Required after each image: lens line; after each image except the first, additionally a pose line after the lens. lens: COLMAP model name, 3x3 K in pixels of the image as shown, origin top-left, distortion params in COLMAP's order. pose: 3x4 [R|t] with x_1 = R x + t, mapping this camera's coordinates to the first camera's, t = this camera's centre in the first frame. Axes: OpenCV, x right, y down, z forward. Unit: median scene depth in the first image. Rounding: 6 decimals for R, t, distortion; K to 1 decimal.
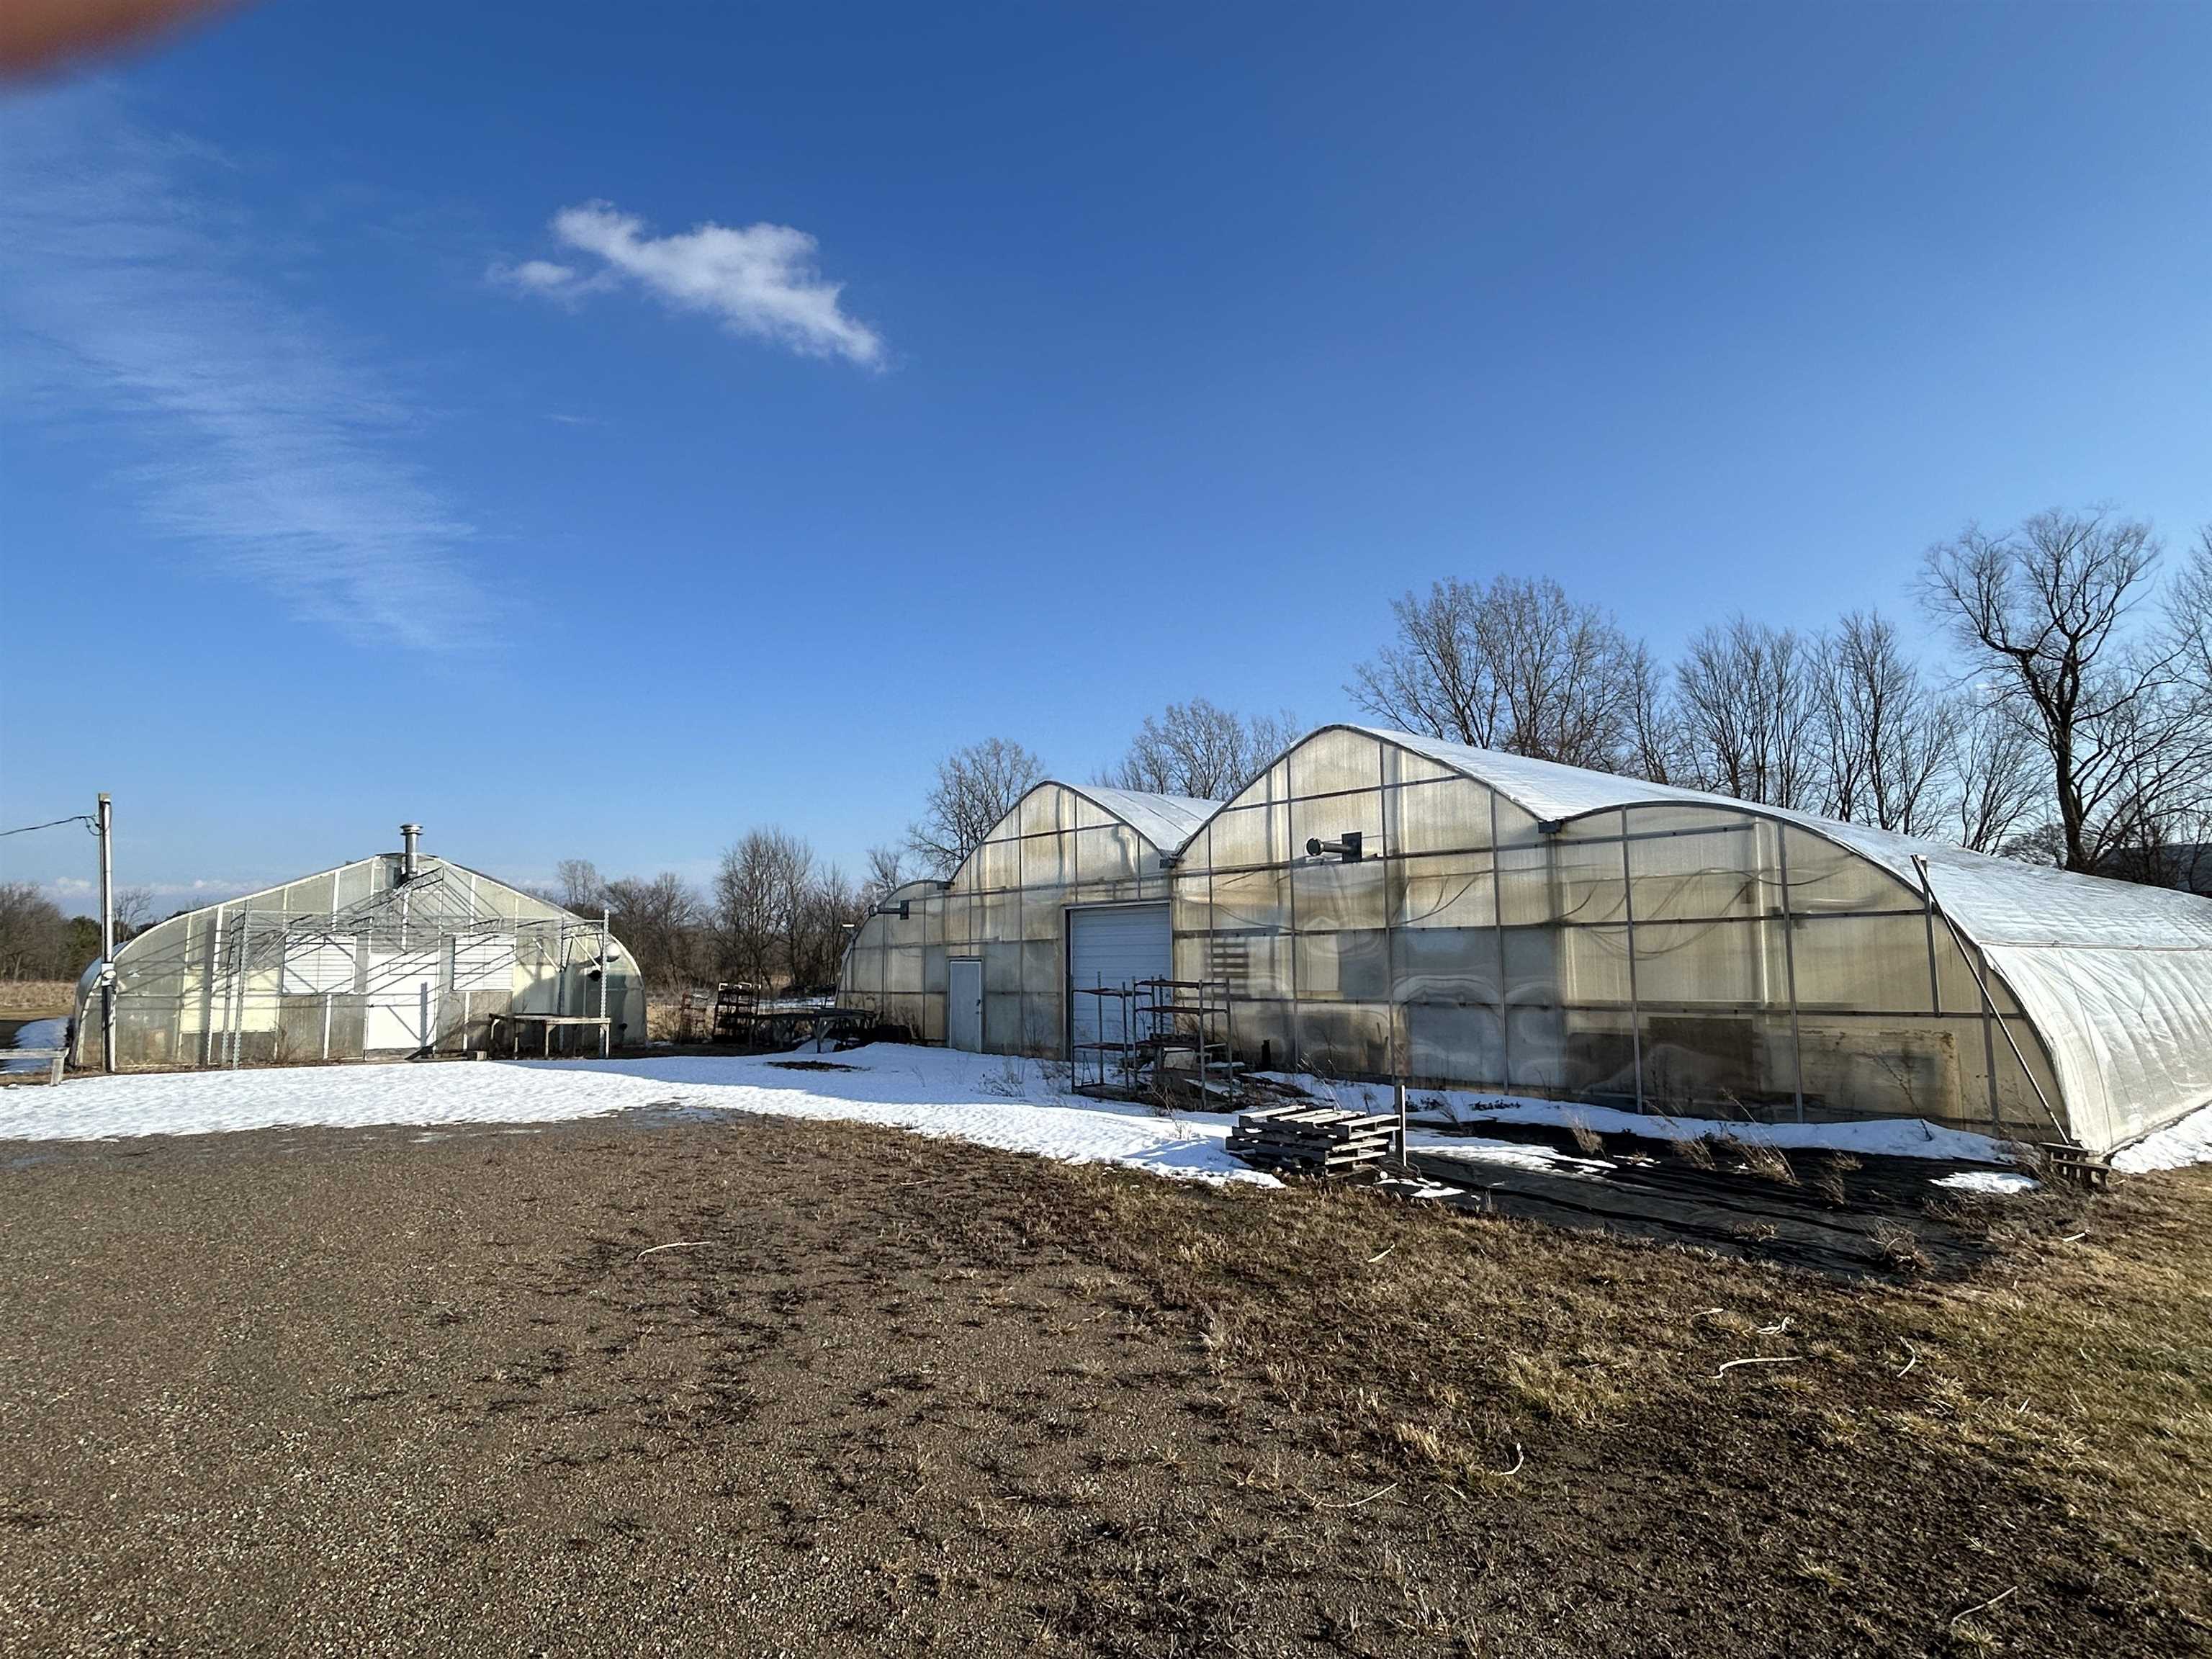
lens RADIAL K [[1192.7, 0, 1106.0], [0, 1192.7, 829.5], [0, 0, 1]] dist [0.001139, -0.000796]
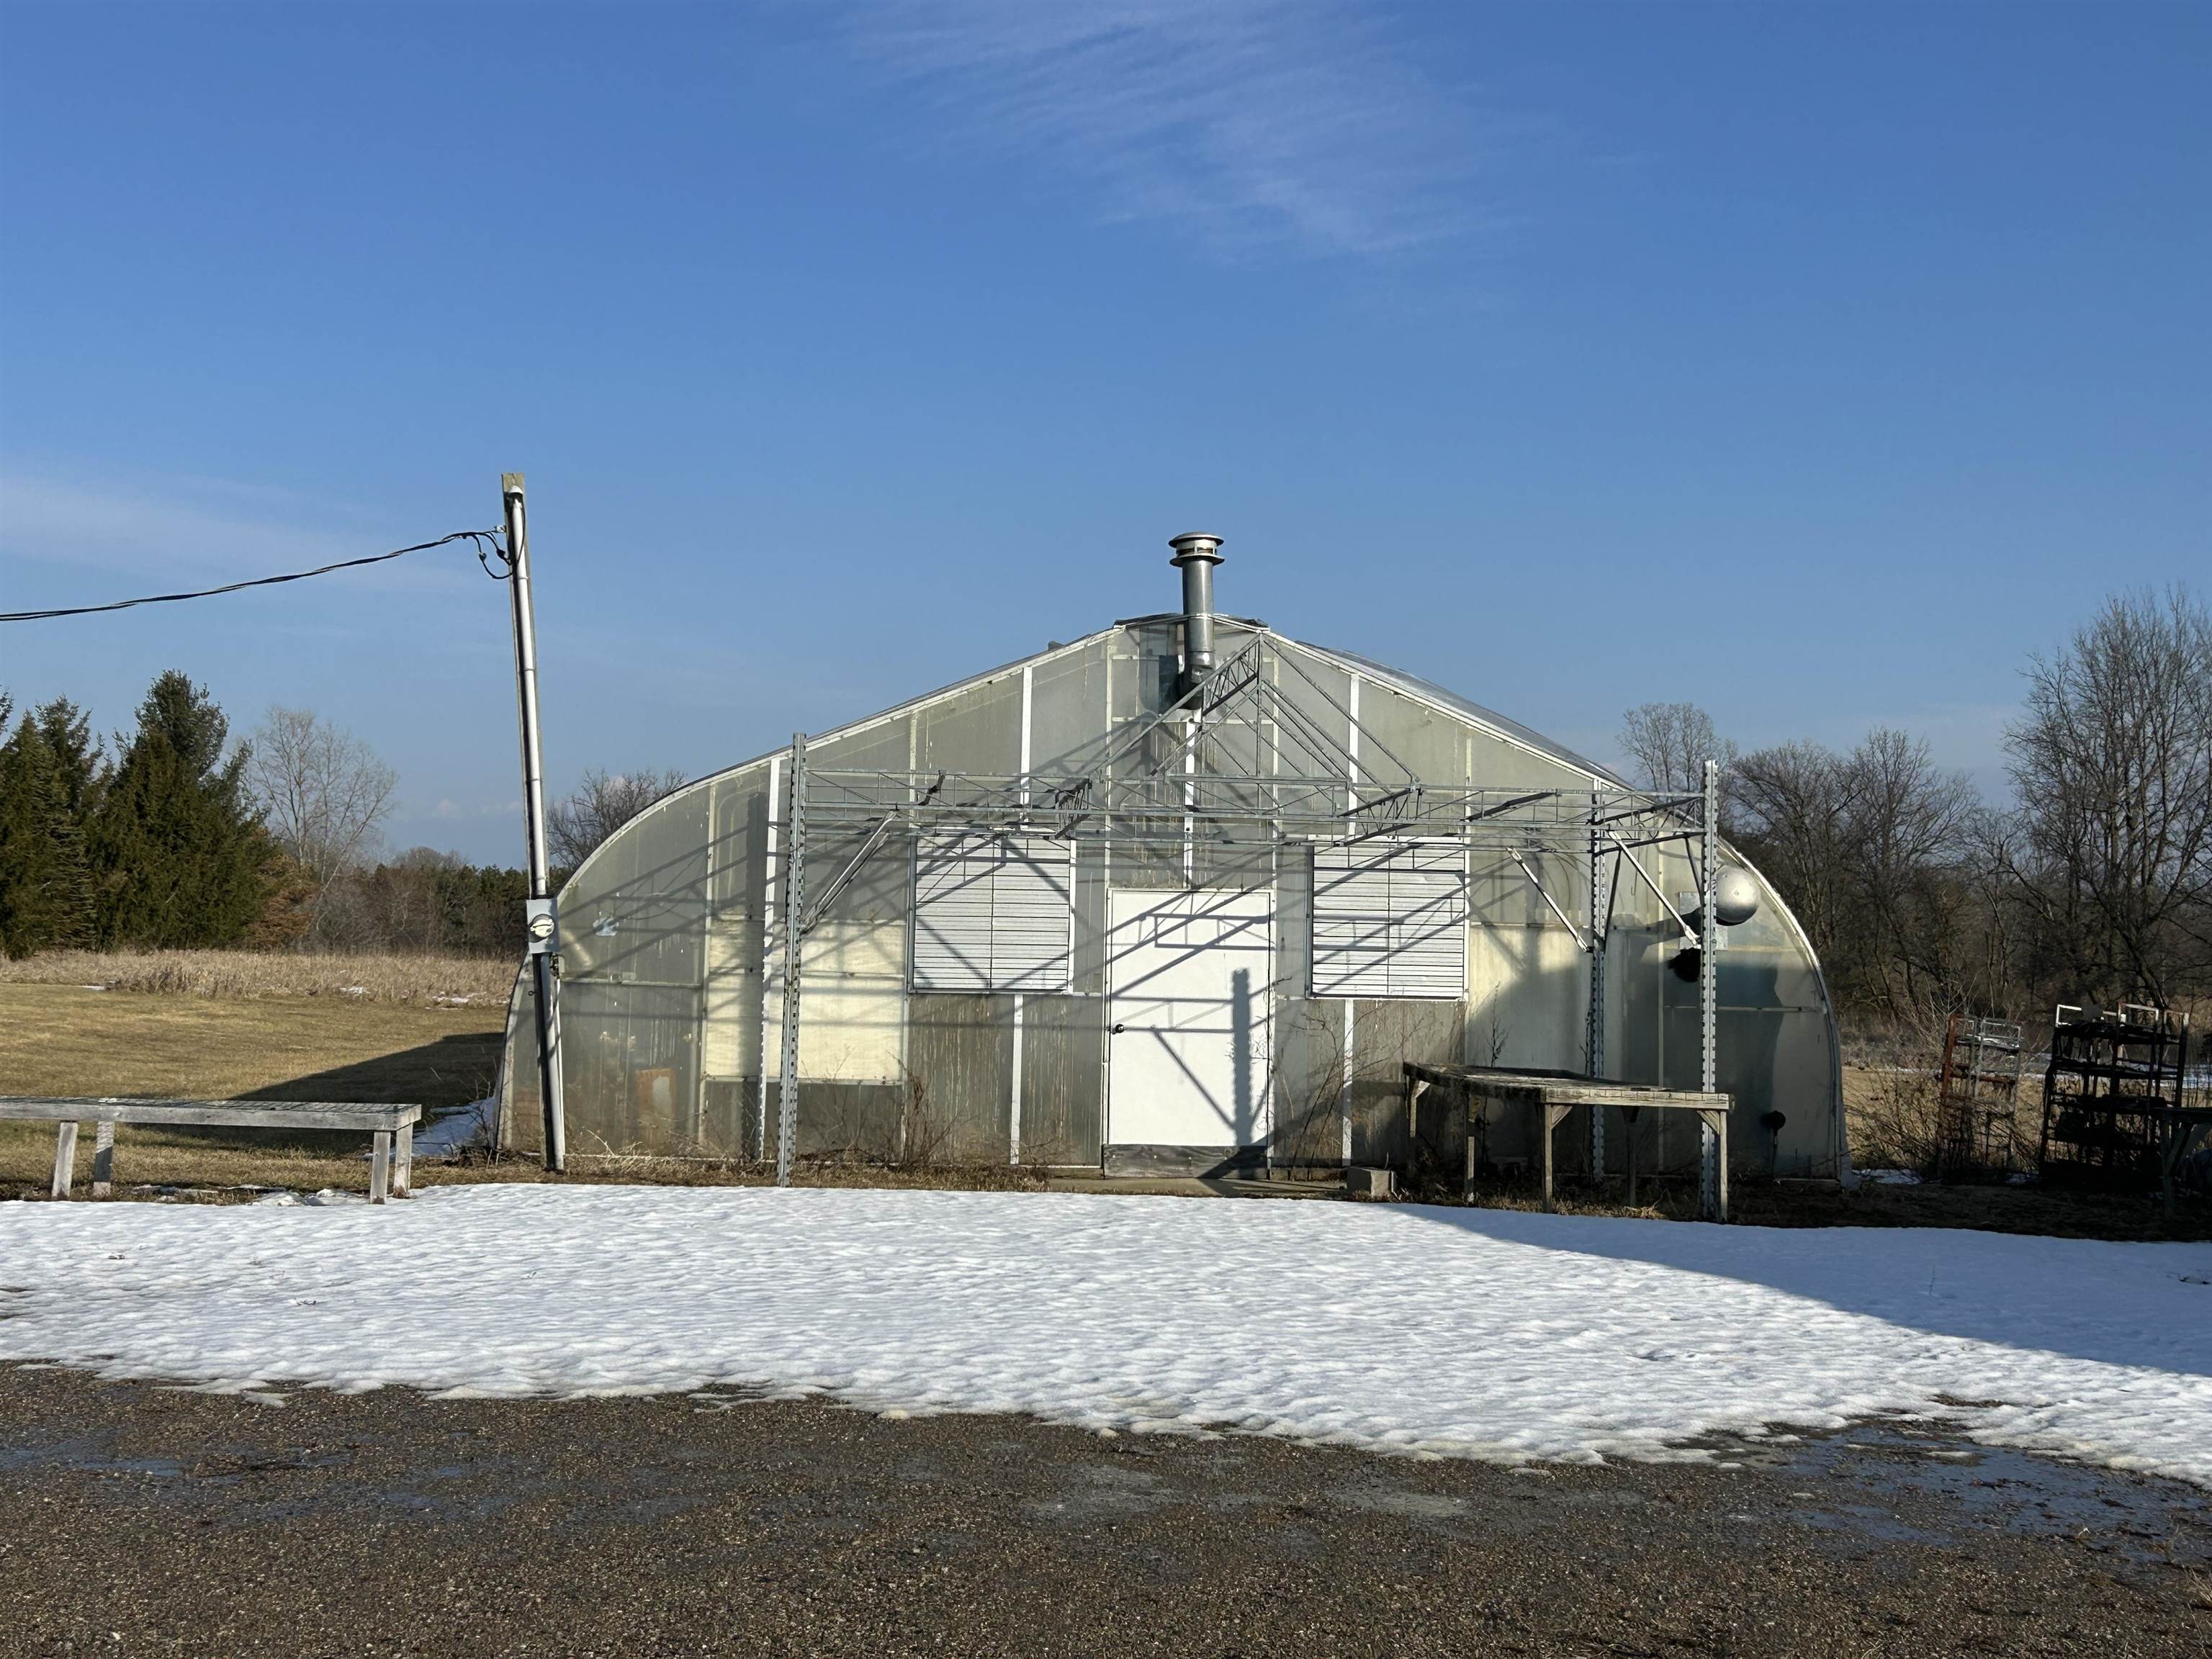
lens RADIAL K [[3037.2, 0, 1106.0], [0, 3037.2, 829.5], [0, 0, 1]] dist [0.202006, -0.594068]
pose [[0.824796, -0.001579, -0.565429, -0.116096], [0.039478, 0.997717, 0.054802, 0.046536], [0.564051, -0.067522, 0.822975, 0.306861]]
